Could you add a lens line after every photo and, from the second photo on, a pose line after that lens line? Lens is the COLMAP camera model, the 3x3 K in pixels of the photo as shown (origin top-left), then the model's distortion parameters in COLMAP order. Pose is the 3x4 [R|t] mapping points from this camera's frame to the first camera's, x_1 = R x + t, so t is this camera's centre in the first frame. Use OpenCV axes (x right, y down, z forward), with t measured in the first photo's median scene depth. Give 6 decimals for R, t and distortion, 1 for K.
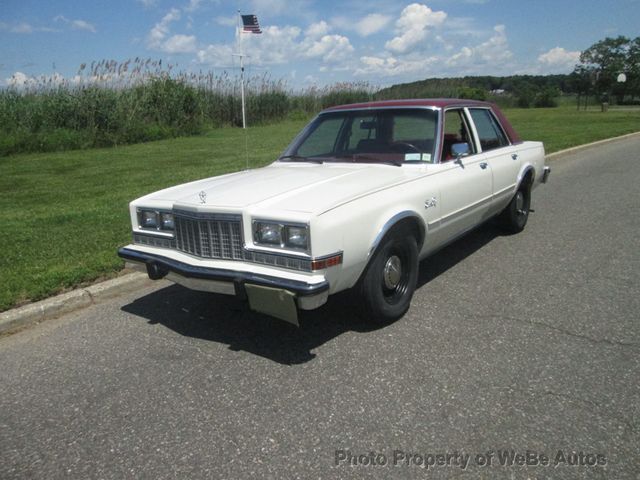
lens RADIAL K [[518.6, 0, 320.0], [0, 518.6, 240.0], [0, 0, 1]] dist [-0.042928, 0.000519]
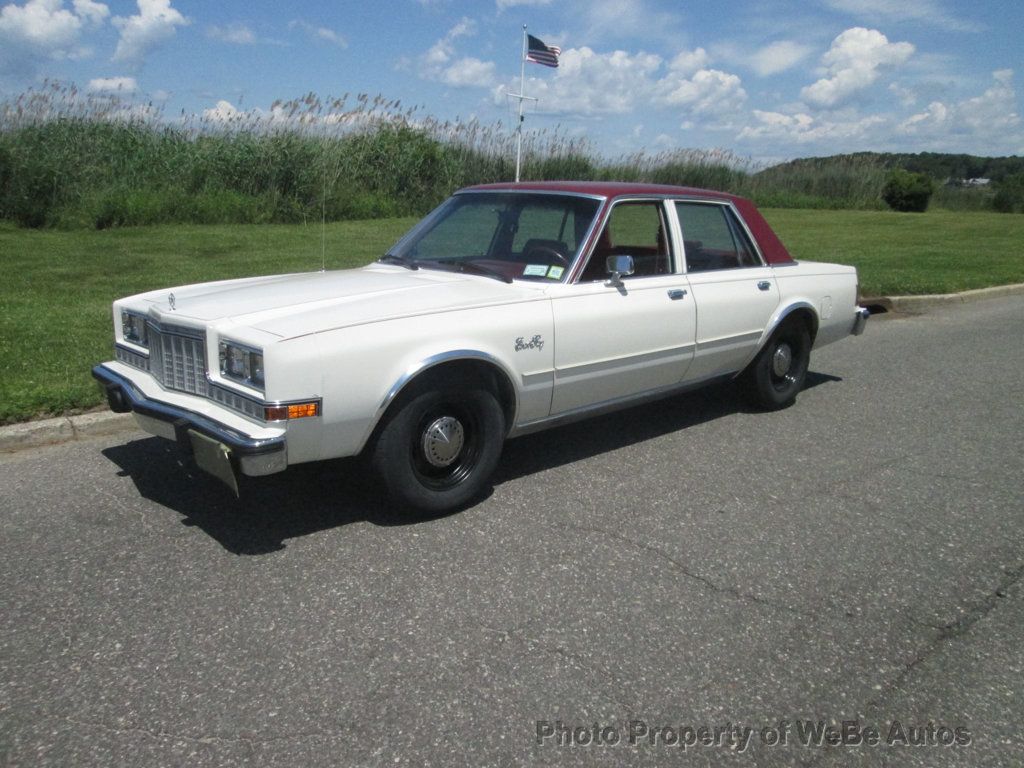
lens RADIAL K [[829.8, 0, 512.0], [0, 829.8, 384.0], [0, 0, 1]] dist [-0.042928, 0.000519]
pose [[0.981543, 0.105234, -0.159687, 0.329276], [-0.106933, 0.994264, -0.002064, -0.014684], [0.158554, 0.019102, 0.987166, -0.019784]]
